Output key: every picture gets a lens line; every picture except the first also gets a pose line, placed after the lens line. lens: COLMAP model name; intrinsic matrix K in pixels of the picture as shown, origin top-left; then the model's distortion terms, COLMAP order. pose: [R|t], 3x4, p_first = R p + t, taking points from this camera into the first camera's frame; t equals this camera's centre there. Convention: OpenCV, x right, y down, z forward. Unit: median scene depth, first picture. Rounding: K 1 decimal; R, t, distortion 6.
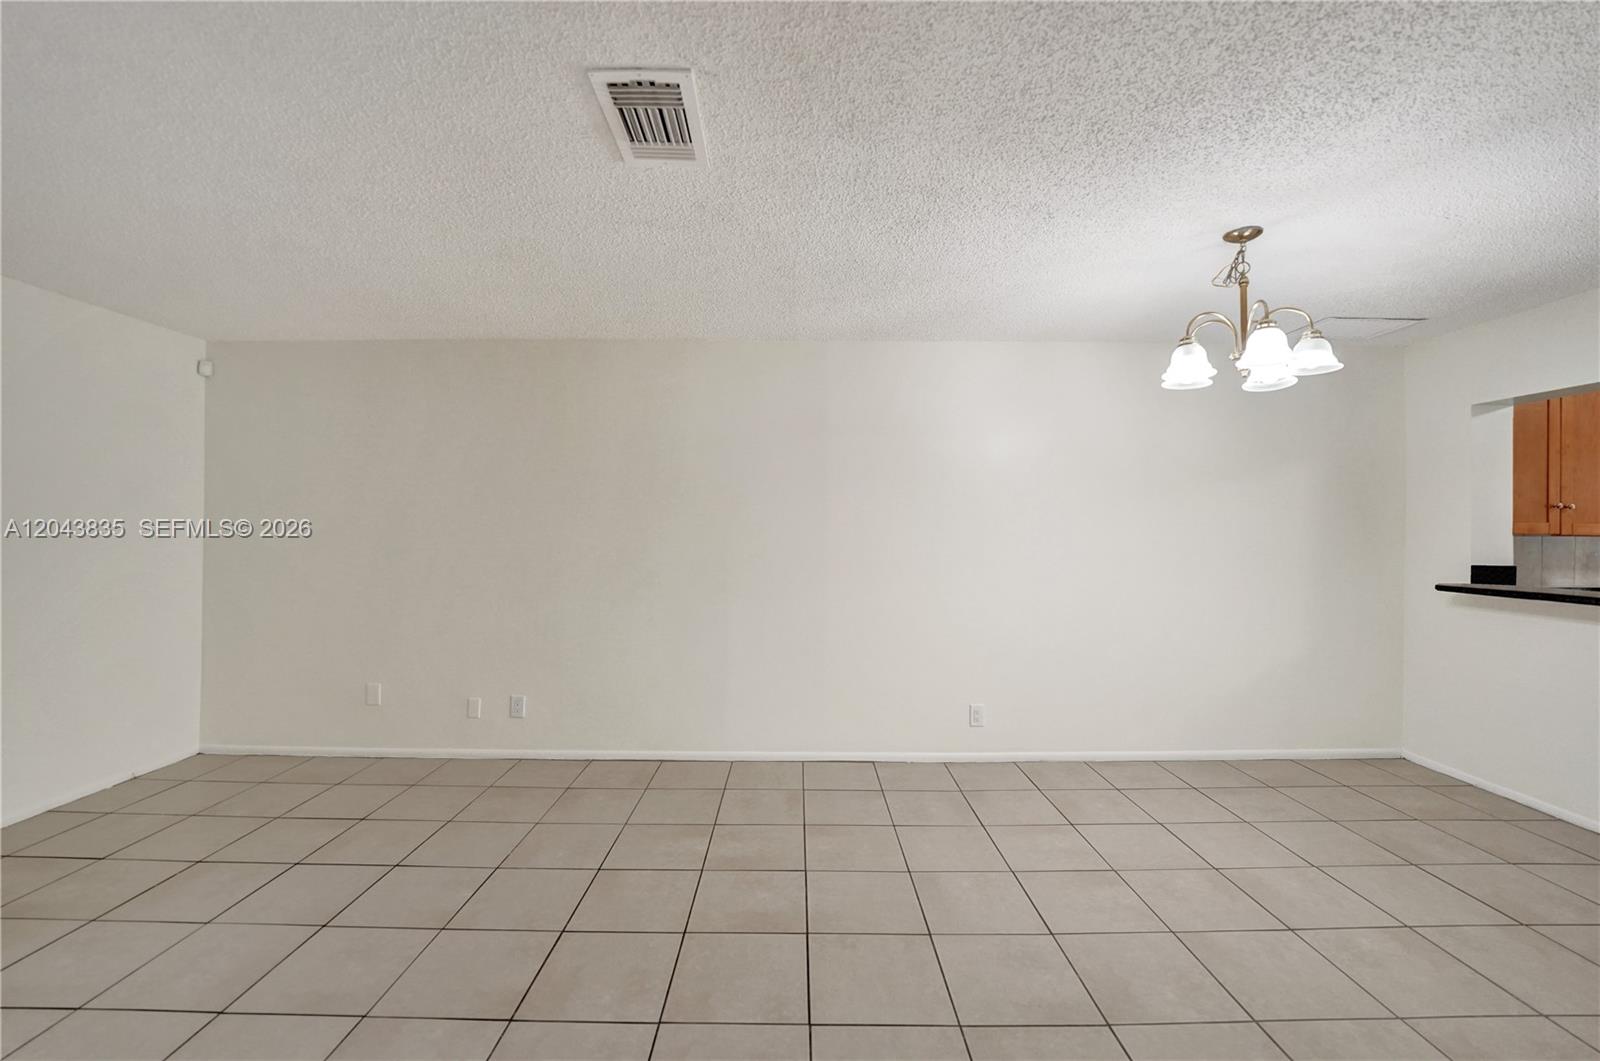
lens RADIAL K [[660.0, 0, 800.0], [0, 660.0, 530.5], [0, 0, 1]] dist [-0.022919, 0.000000]
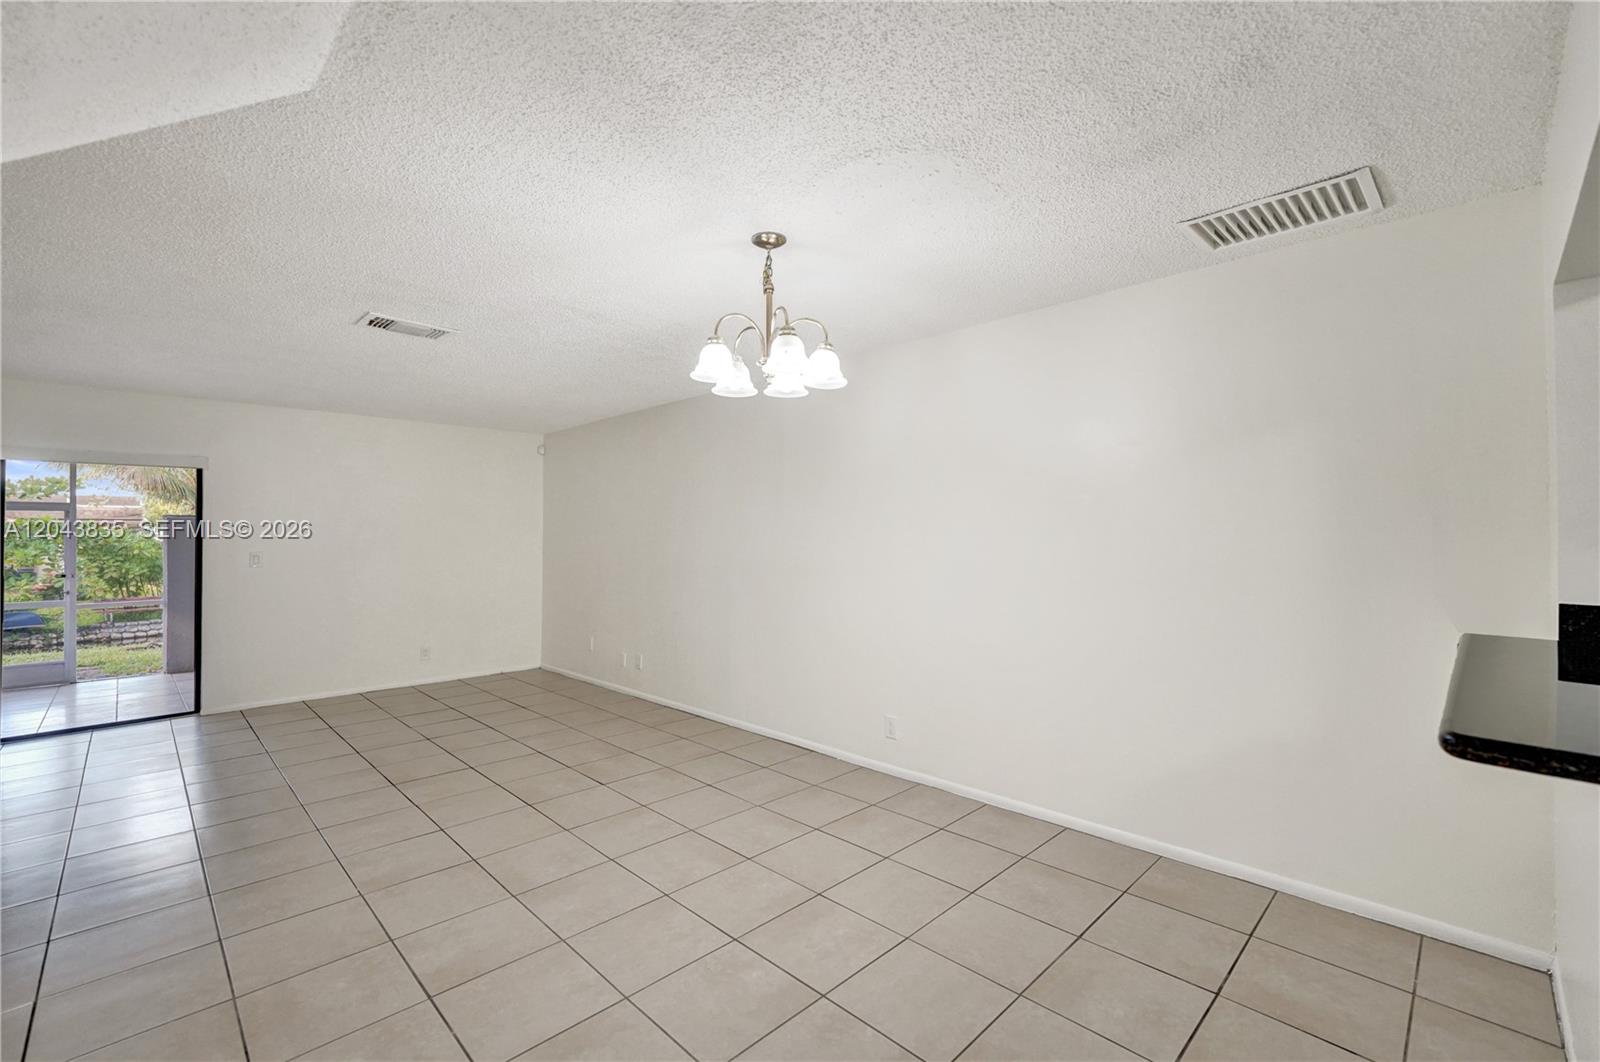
lens RADIAL K [[678.4, 0, 800.5], [0, 678.4, 539.7], [0, 0, 1]] dist [0.000976, 0.000086]
pose [[0.705050, -0.006608, -0.709126, 1.217466], [0.006896, 0.999973, -0.002462, 0.003638], [0.709124, -0.003155, 0.705077, 0.258714]]
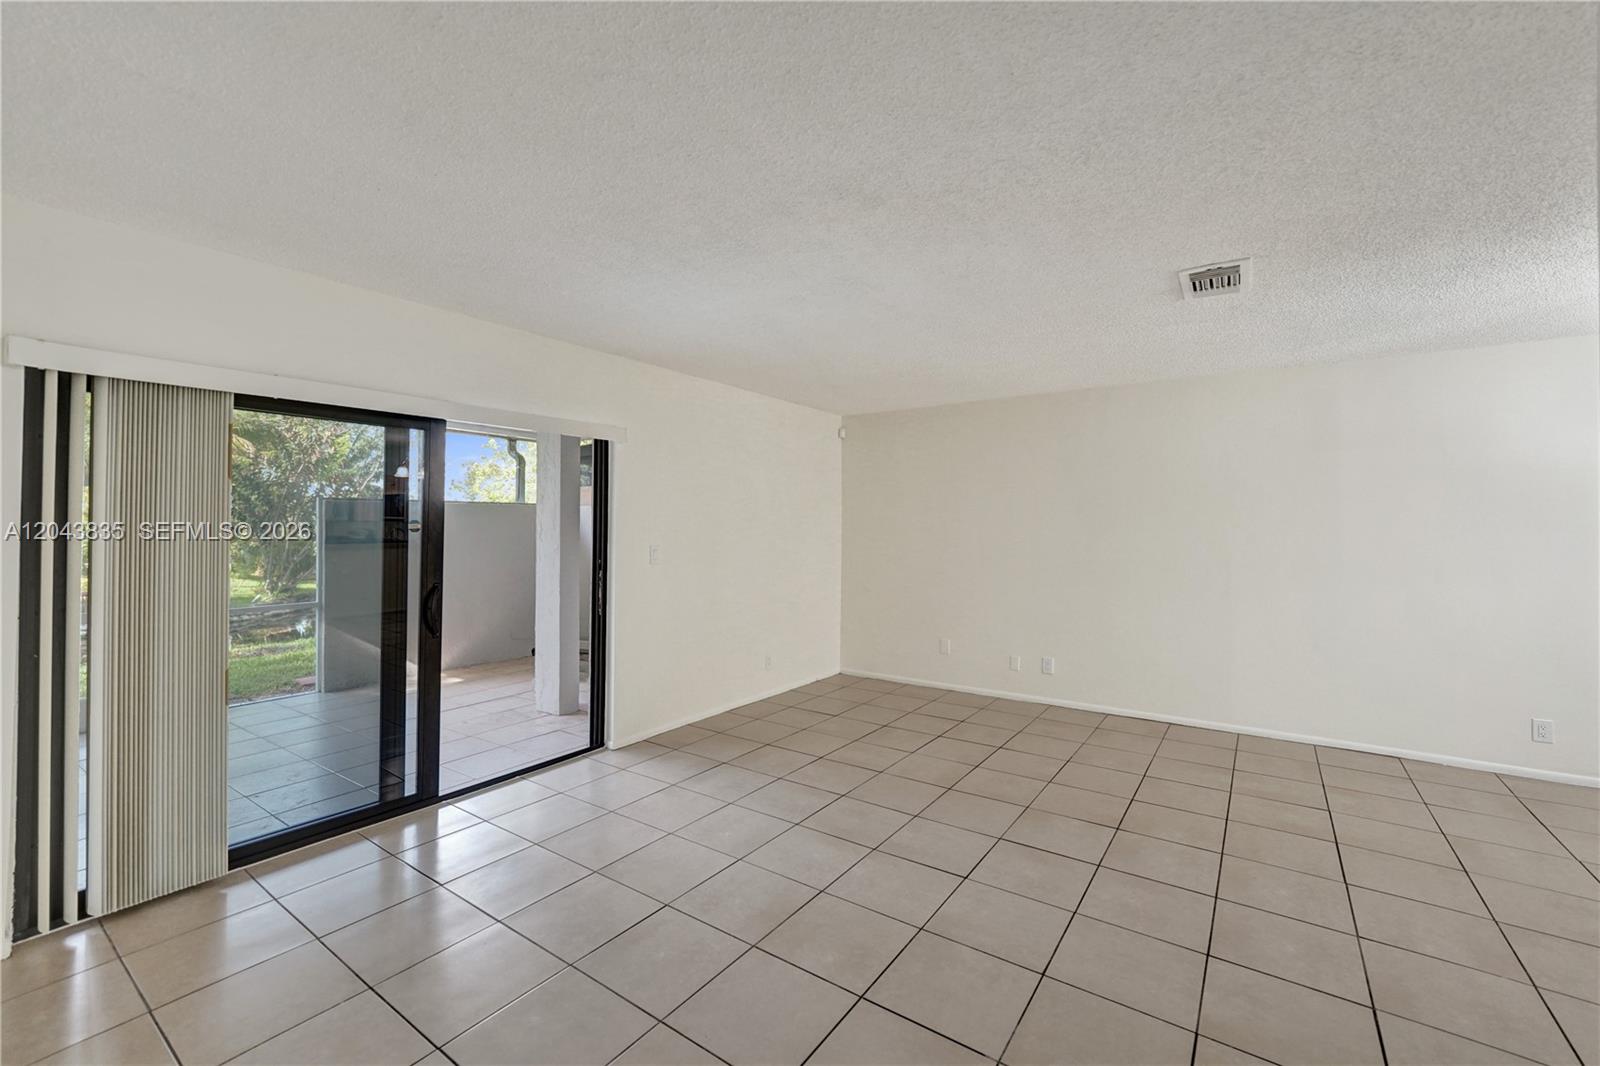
lens RADIAL K [[670.3, 0, 790.1], [0, 670.3, 523.0], [0, 0, 1]] dist [-0.013062, 0.000191]
pose [[0.811422, -0.008421, -0.584399, -0.075136], [0.001411, 0.999922, -0.012450, -0.010559], [0.584458, 0.009278, 0.811371, -0.570642]]
